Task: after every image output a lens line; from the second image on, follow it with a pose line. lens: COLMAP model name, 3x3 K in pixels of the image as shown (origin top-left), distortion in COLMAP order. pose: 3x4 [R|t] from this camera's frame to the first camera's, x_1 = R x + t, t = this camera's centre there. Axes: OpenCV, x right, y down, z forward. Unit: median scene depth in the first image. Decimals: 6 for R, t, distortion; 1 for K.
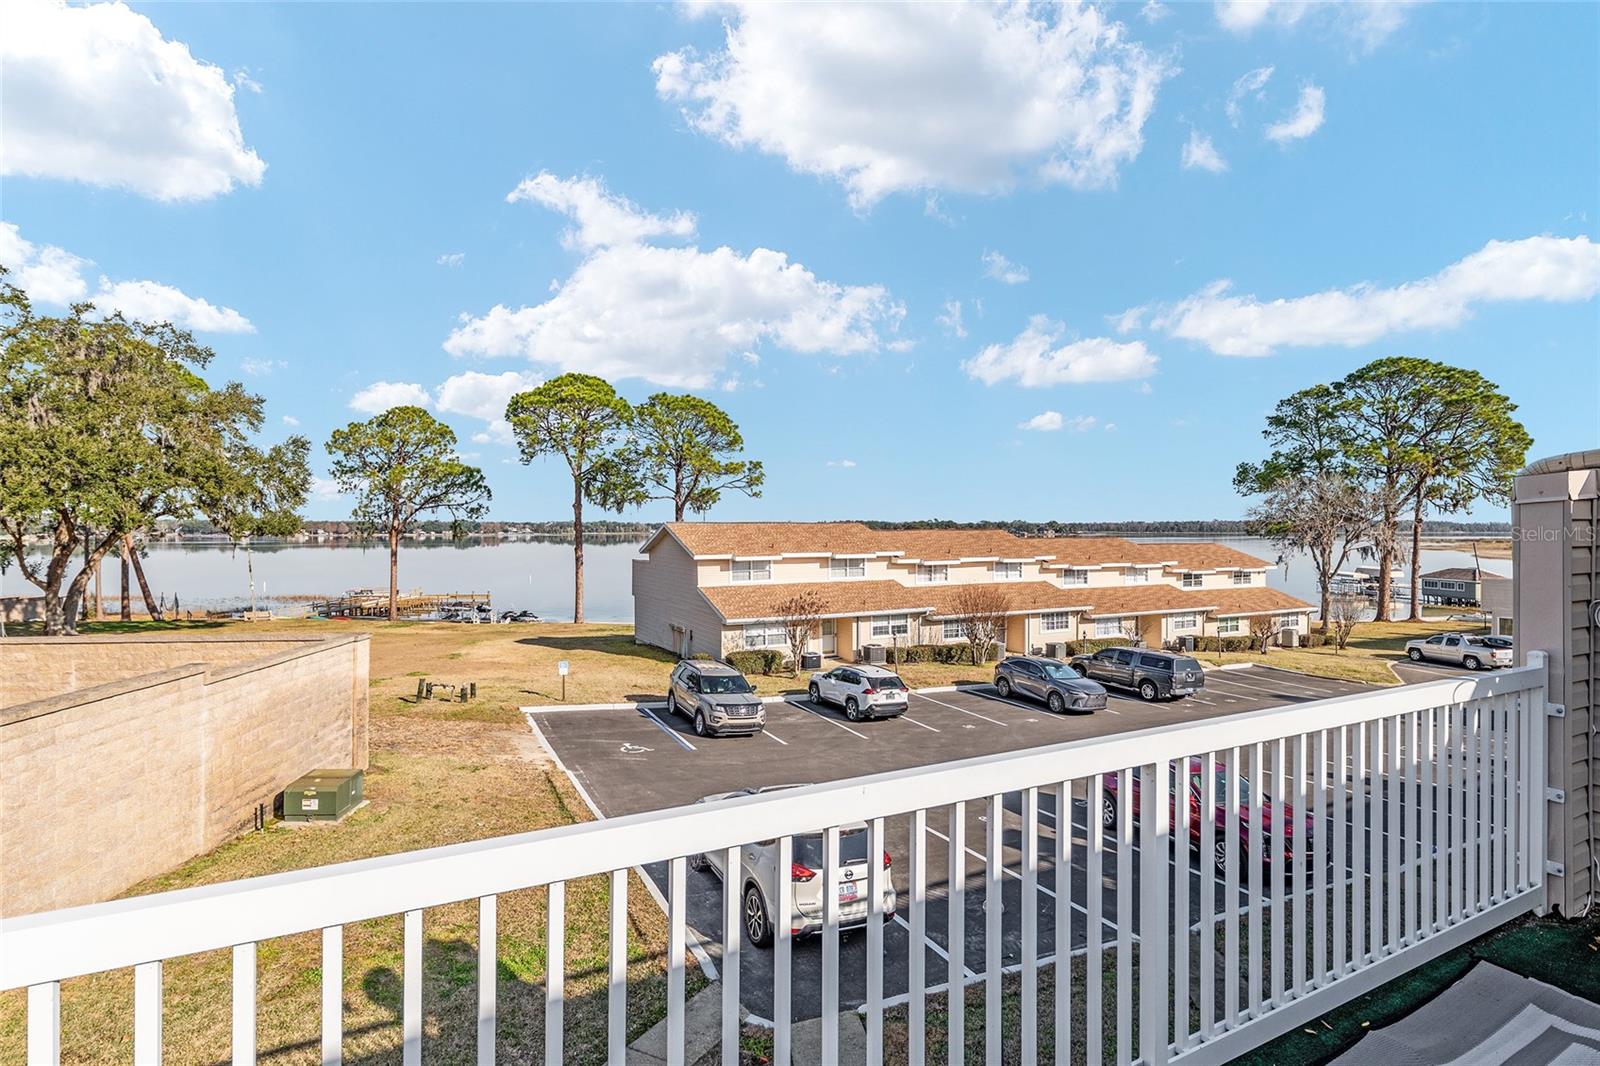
lens RADIAL K [[828.5, 0, 800.5], [0, 828.5, 536.5], [0, 0, 1]] dist [0.004524, 0.000171]
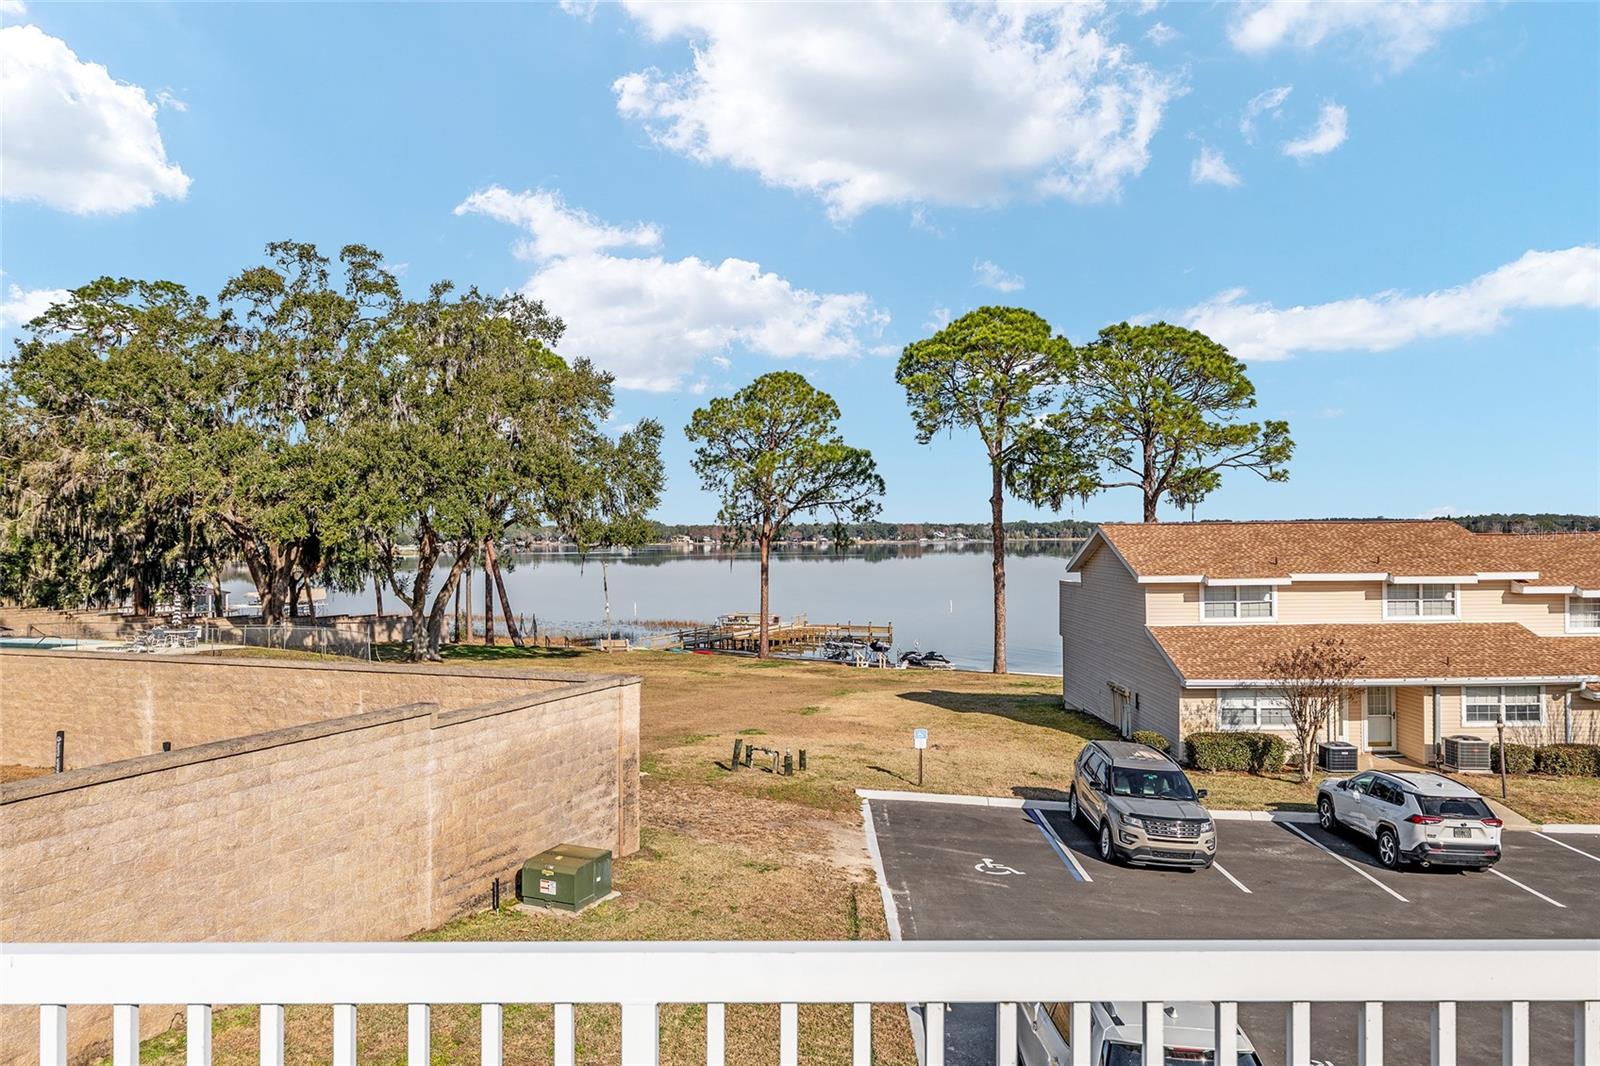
lens RADIAL K [[1247.1, 0, 804.1], [0, 1247.1, 531.4], [0, 0, 1]] dist [0.005610, -0.002251]
pose [[0.872550, -0.007966, -0.488459, 0.114404], [0.004634, 0.999957, -0.008031, -0.005106], [0.488502, 0.004744, 0.872550, 0.036117]]
